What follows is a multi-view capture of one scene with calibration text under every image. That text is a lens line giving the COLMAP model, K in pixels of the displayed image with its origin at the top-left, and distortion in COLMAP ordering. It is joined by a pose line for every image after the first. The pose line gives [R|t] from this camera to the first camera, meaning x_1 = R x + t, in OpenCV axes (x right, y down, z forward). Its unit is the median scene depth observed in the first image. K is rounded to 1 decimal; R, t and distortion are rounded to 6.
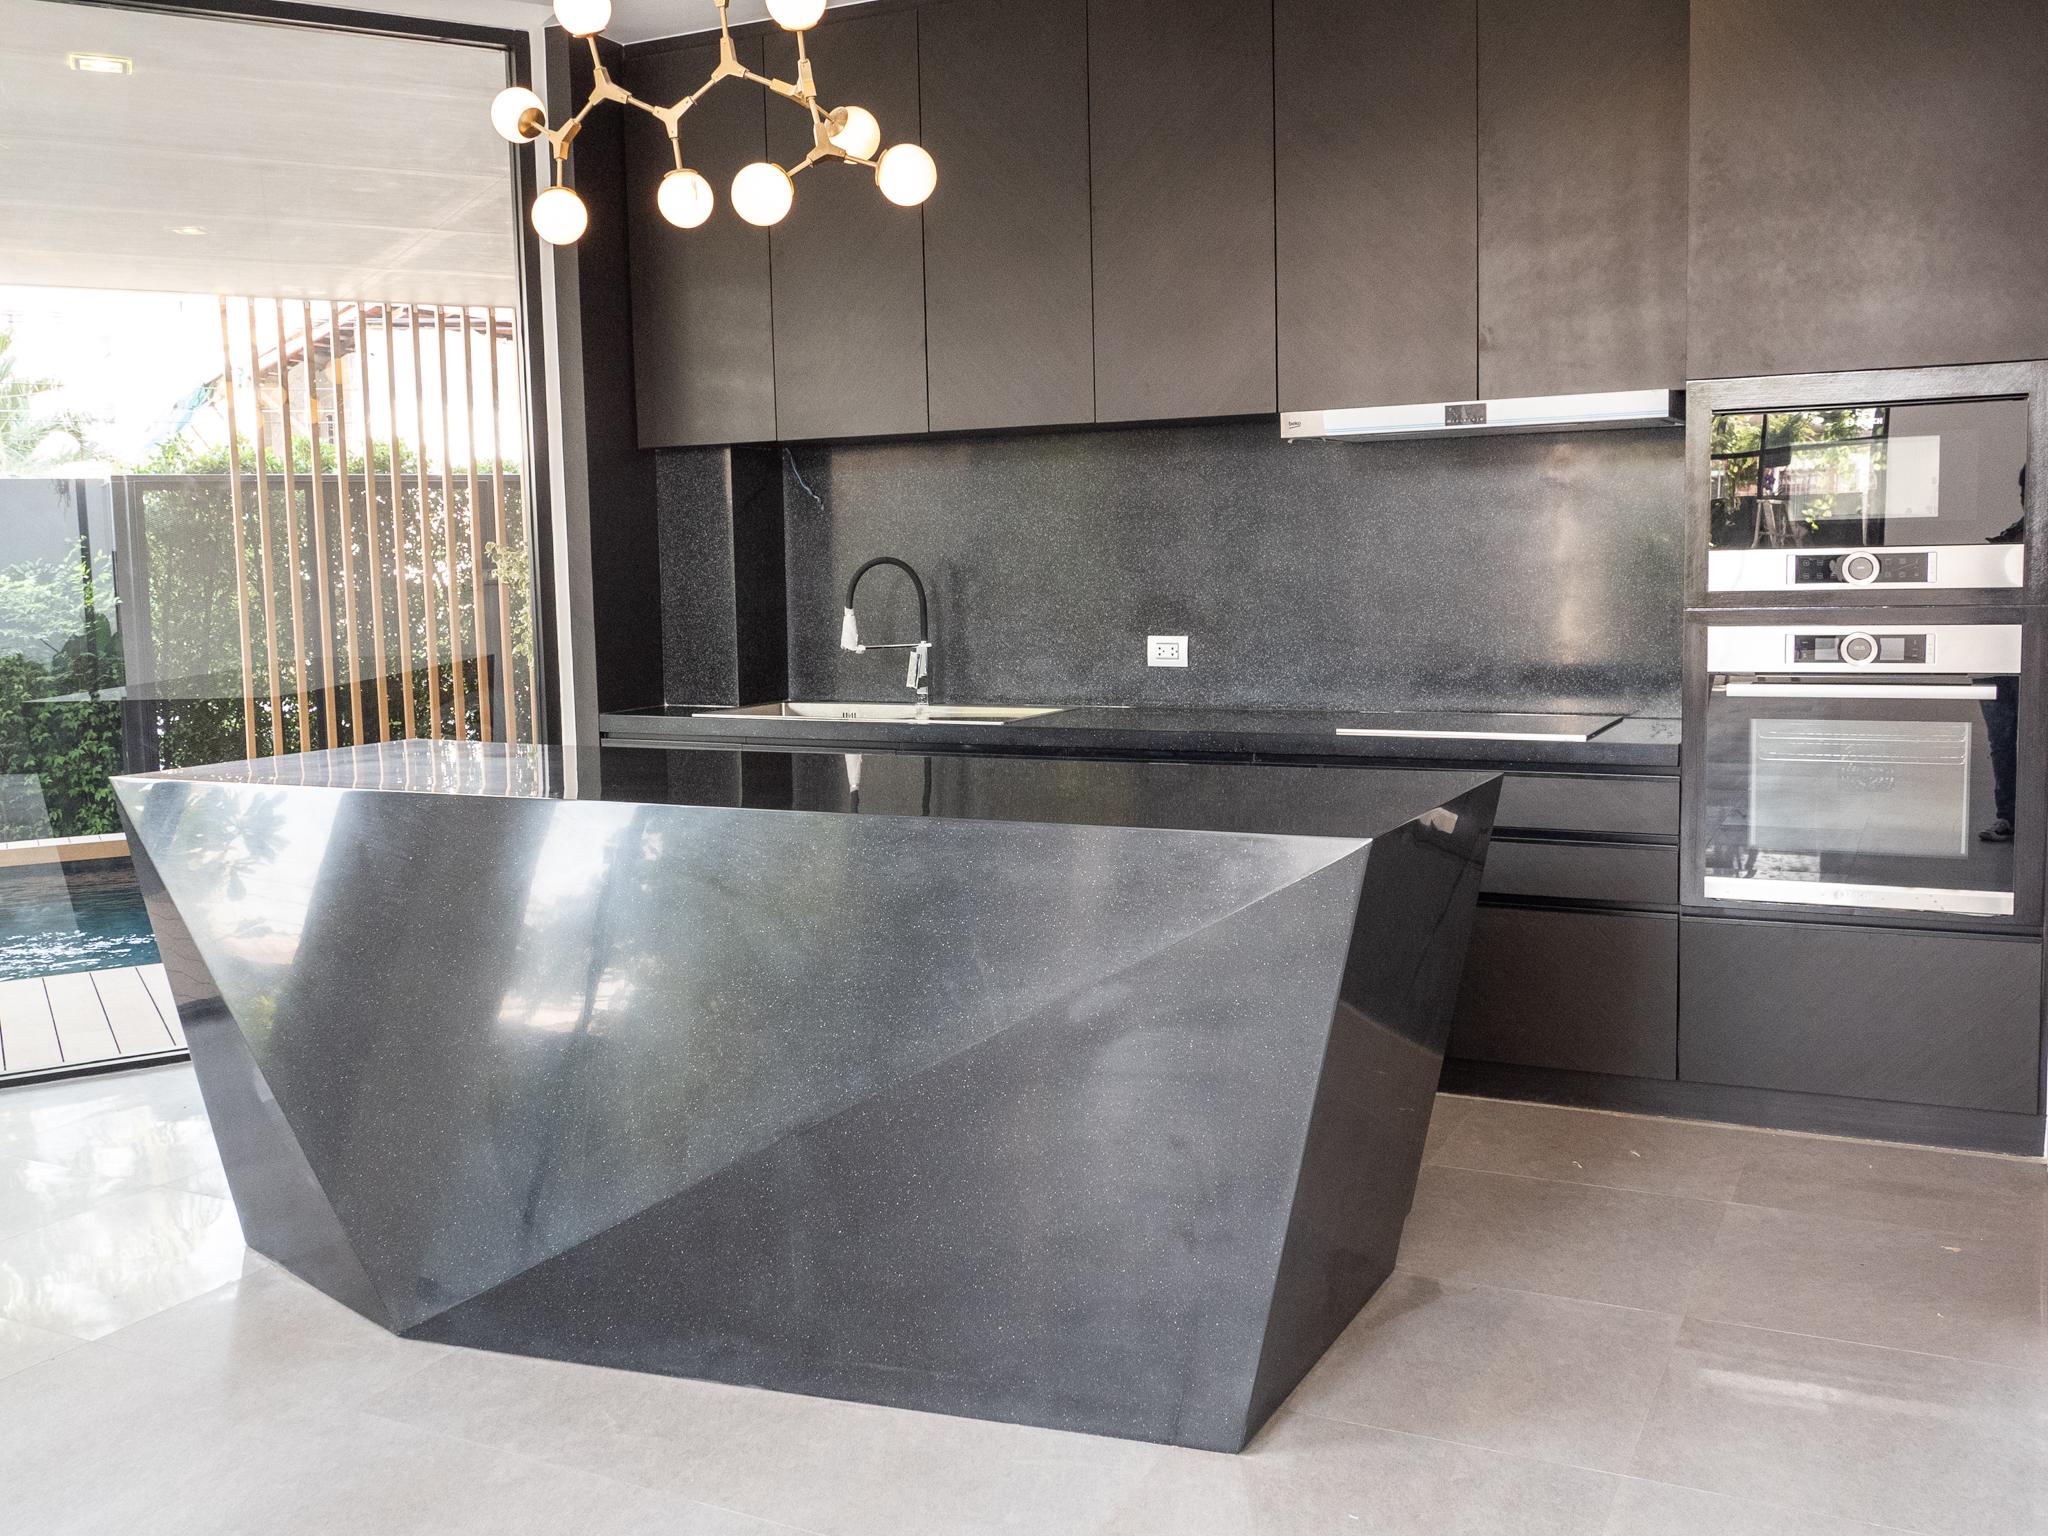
lens RADIAL K [[1884.4, 0, 1022.7], [0, 1884.4, 732.4], [0, 0, 1]] dist [-0.000283, -0.000042]
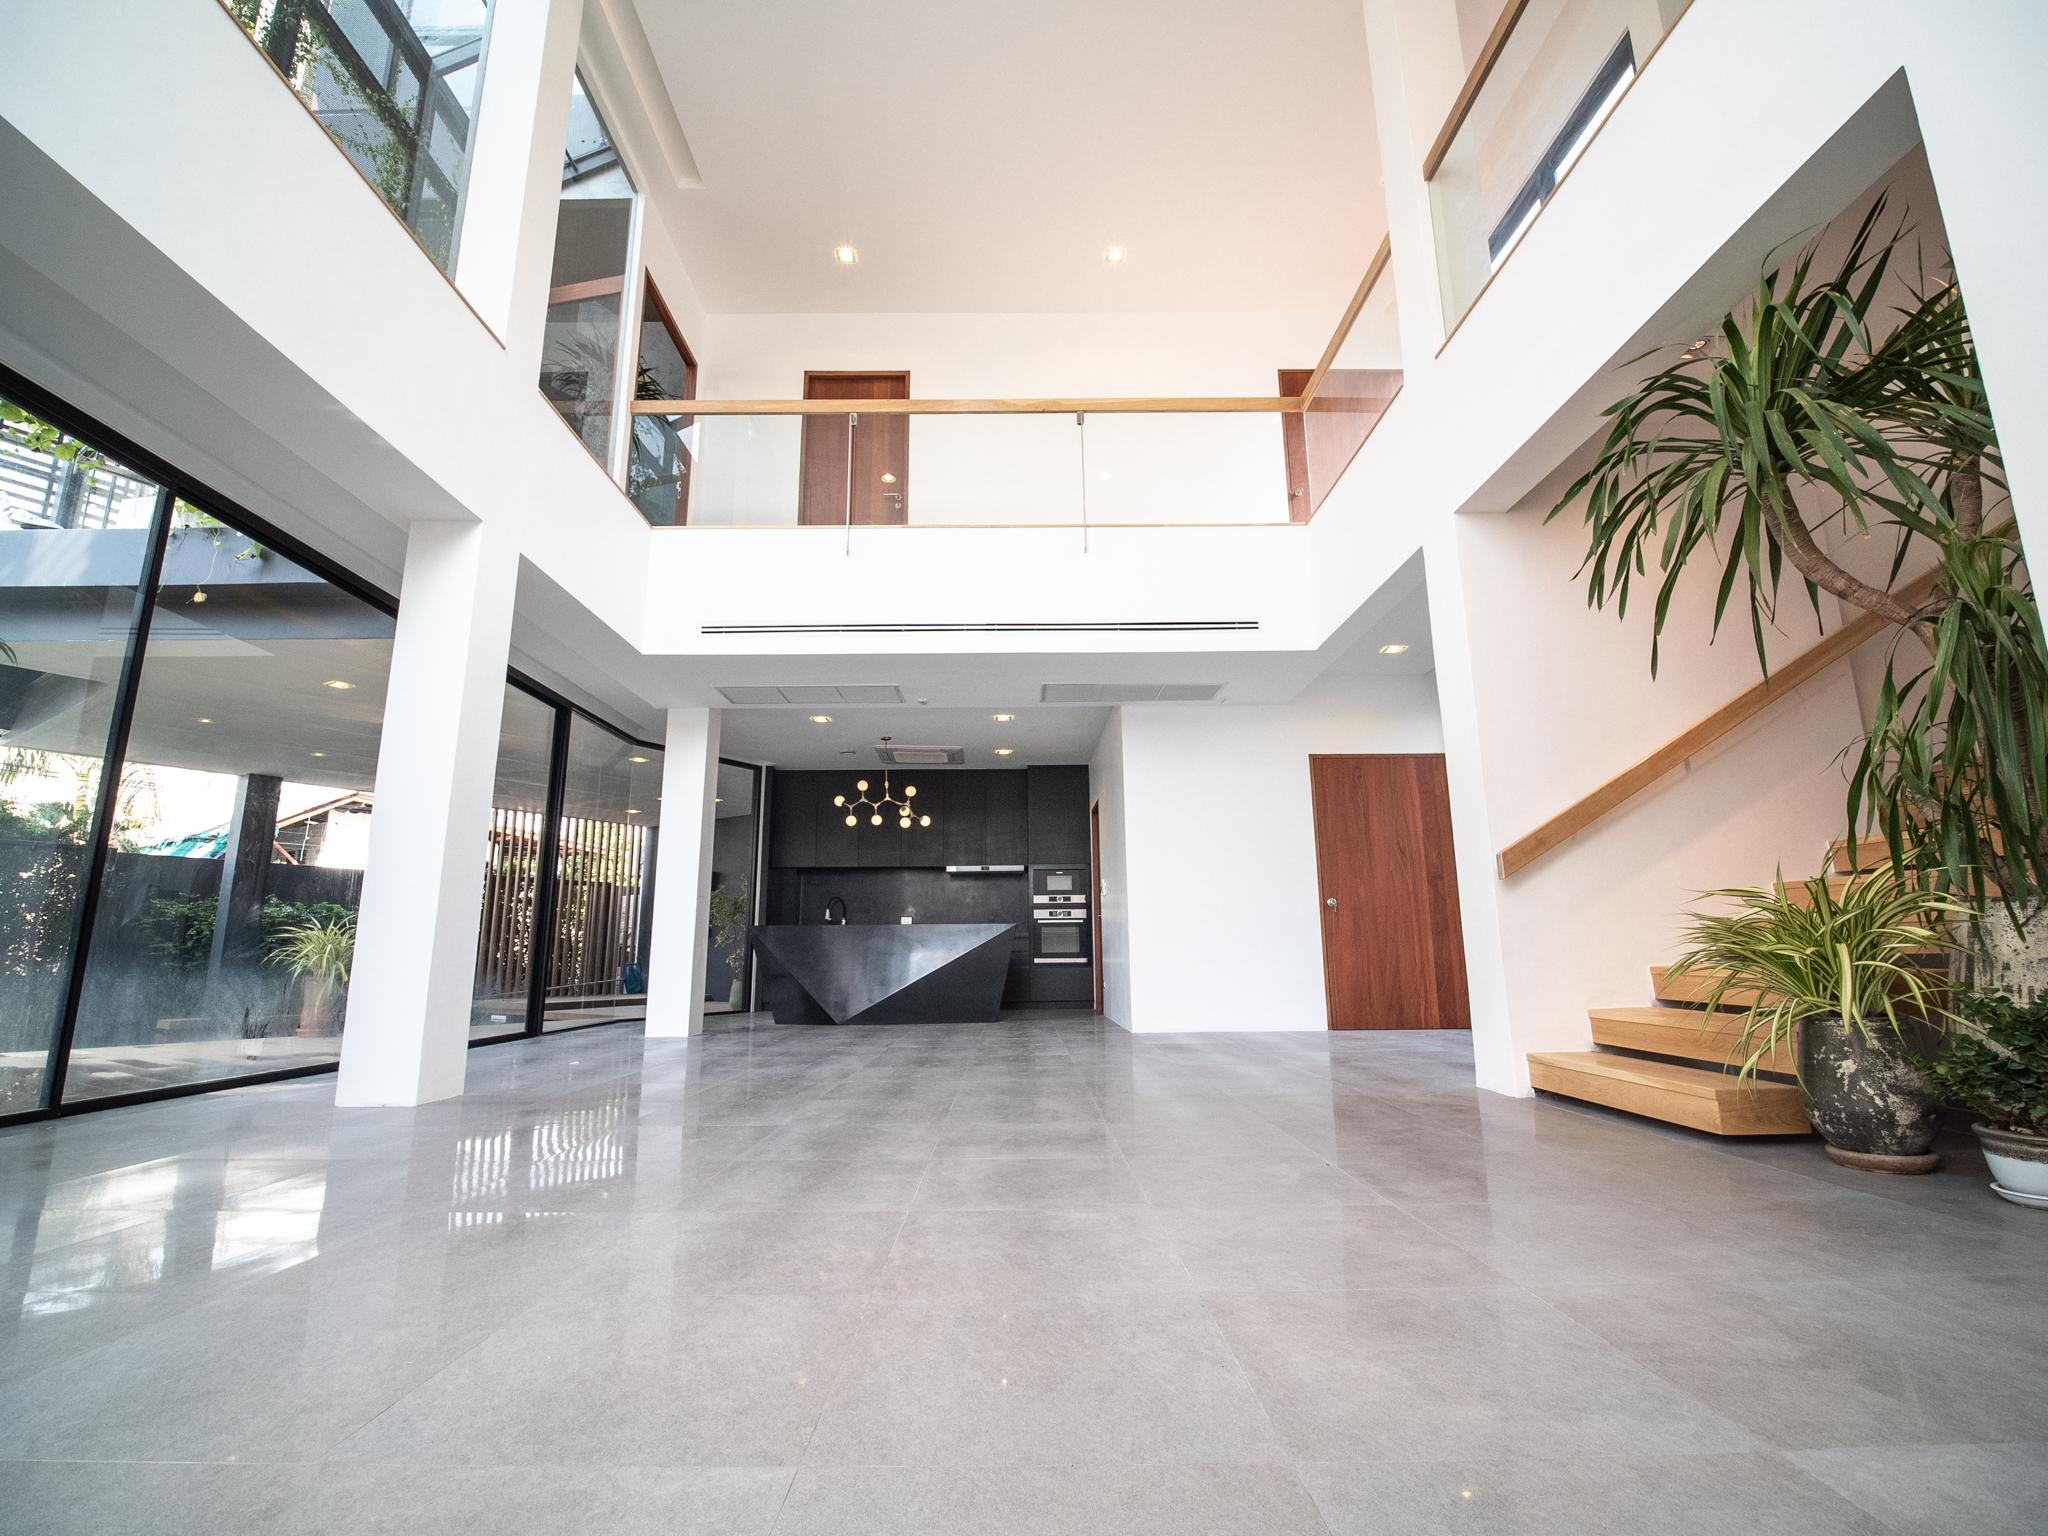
lens RADIAL K [[946.9, 0, 1020.6], [0, 946.9, 763.2], [0, 0, 1]] dist [-0.013101, -0.000276]
pose [[0.883650, 0.105687, 0.456063, -0.919438], [0.032119, 0.958202, -0.284284, 0.301321], [-0.467046, 0.265855, 0.843320, -1.327383]]
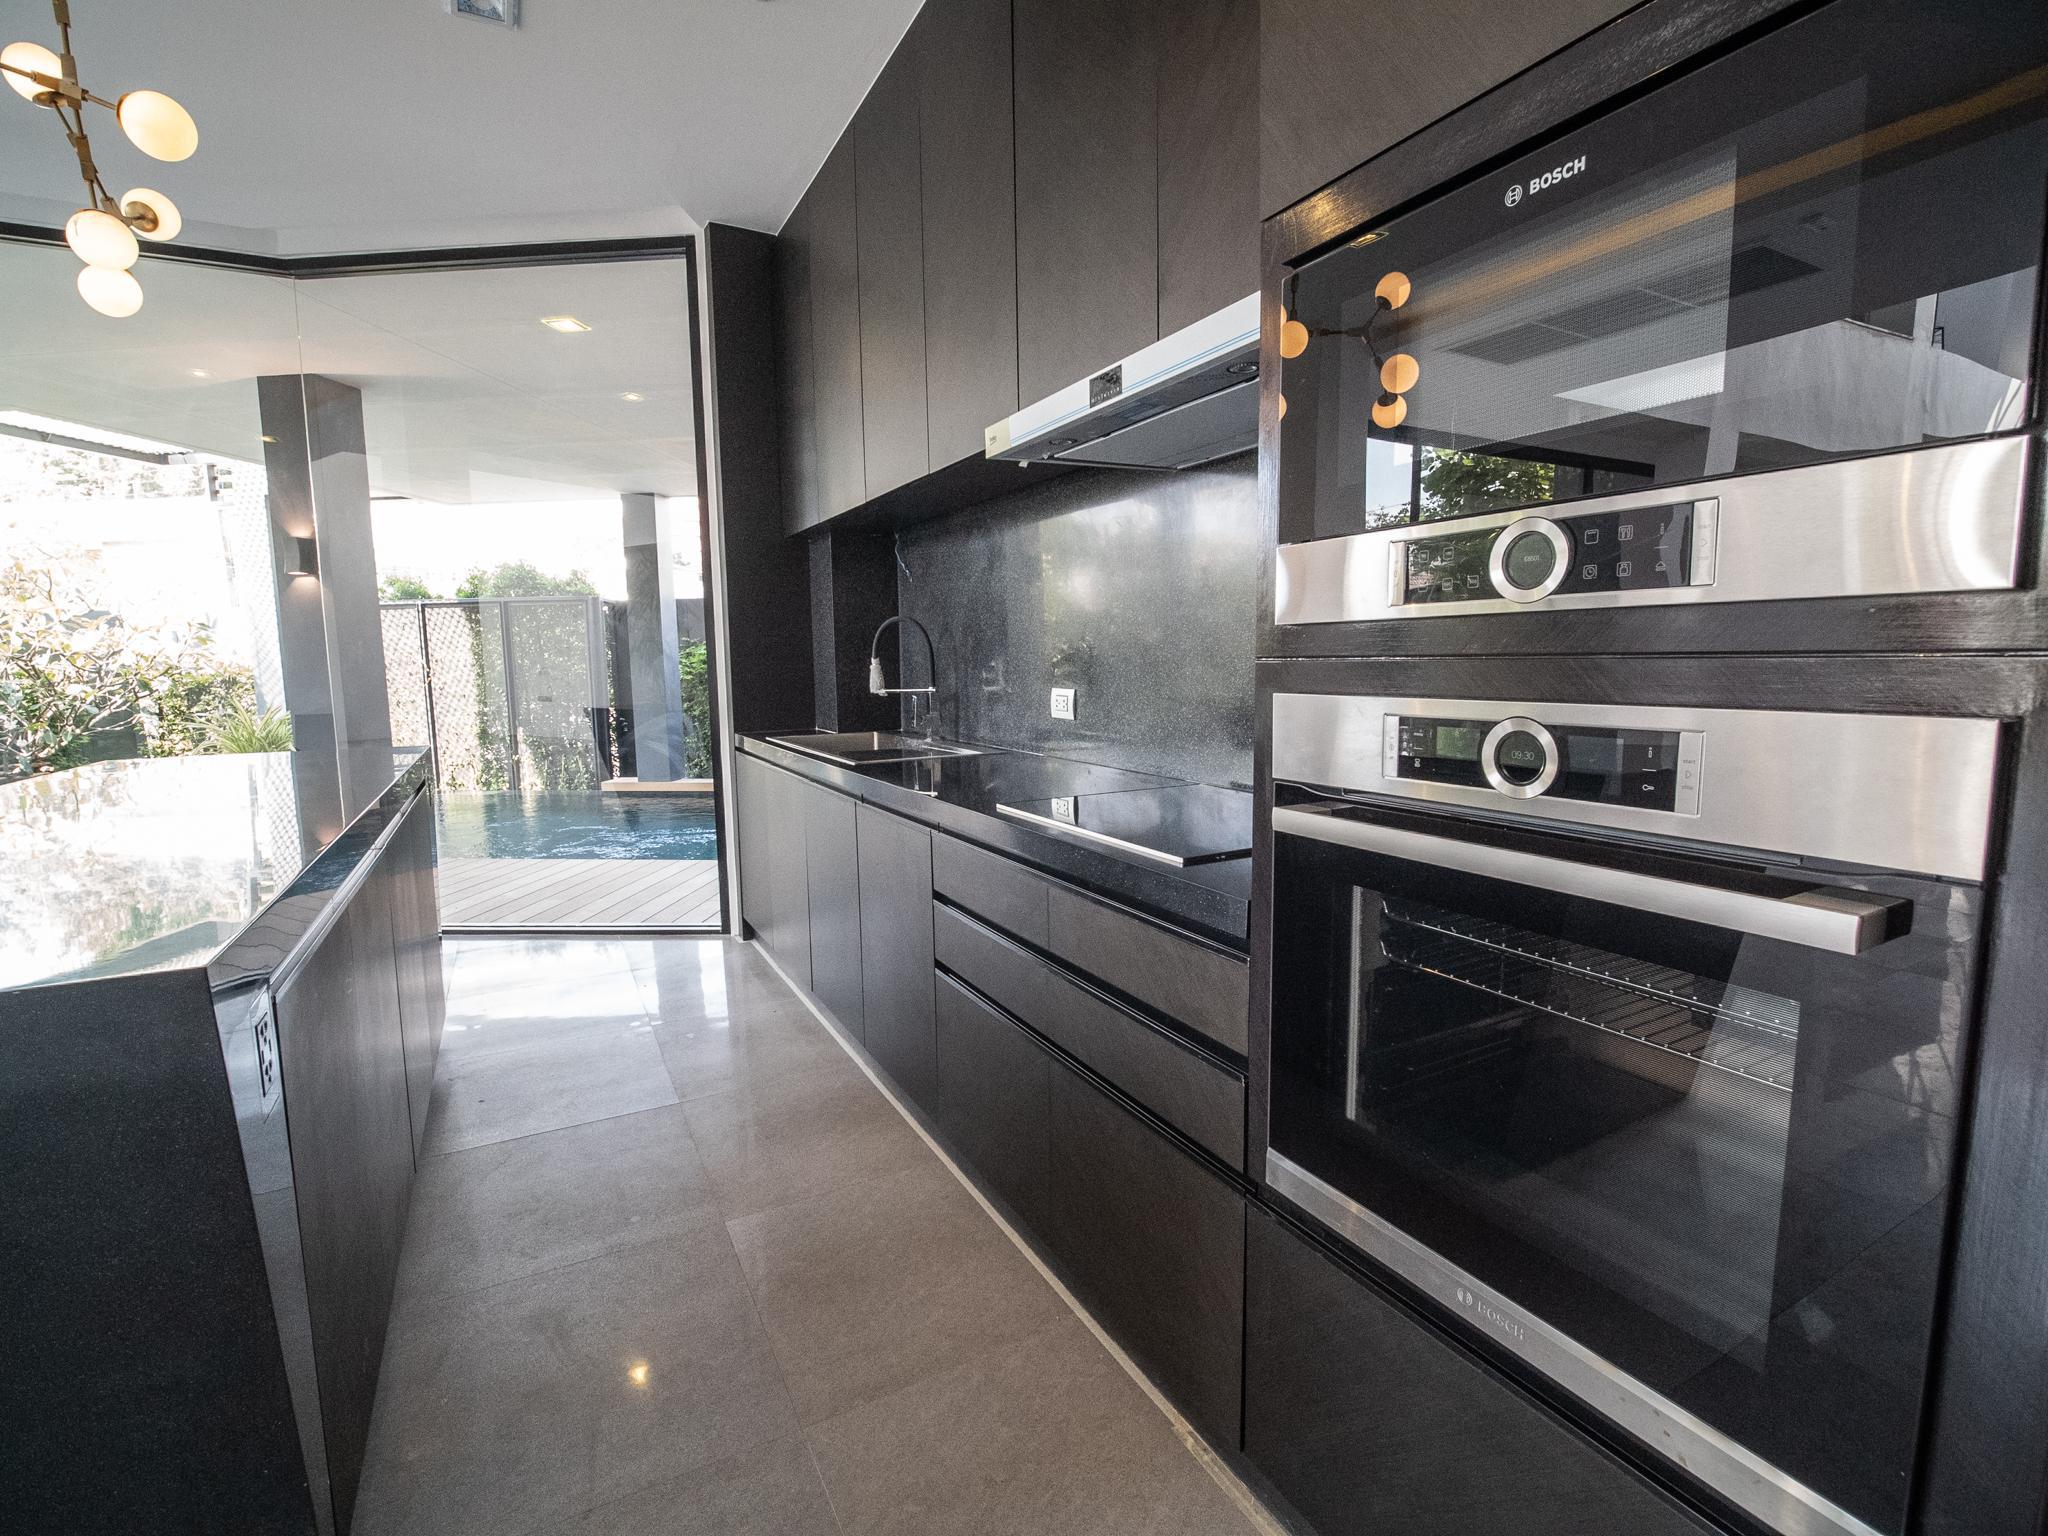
lens RADIAL K [[946.9, 0, 1020.6], [0, 946.9, 763.2], [0, 0, 1]] dist [-0.013101, -0.000276]
pose [[0.823312, 0.069379, -0.563333, 0.447495], [-0.048602, 0.997473, 0.051815, -0.046105], [0.565505, -0.015280, 0.824604, 0.729904]]
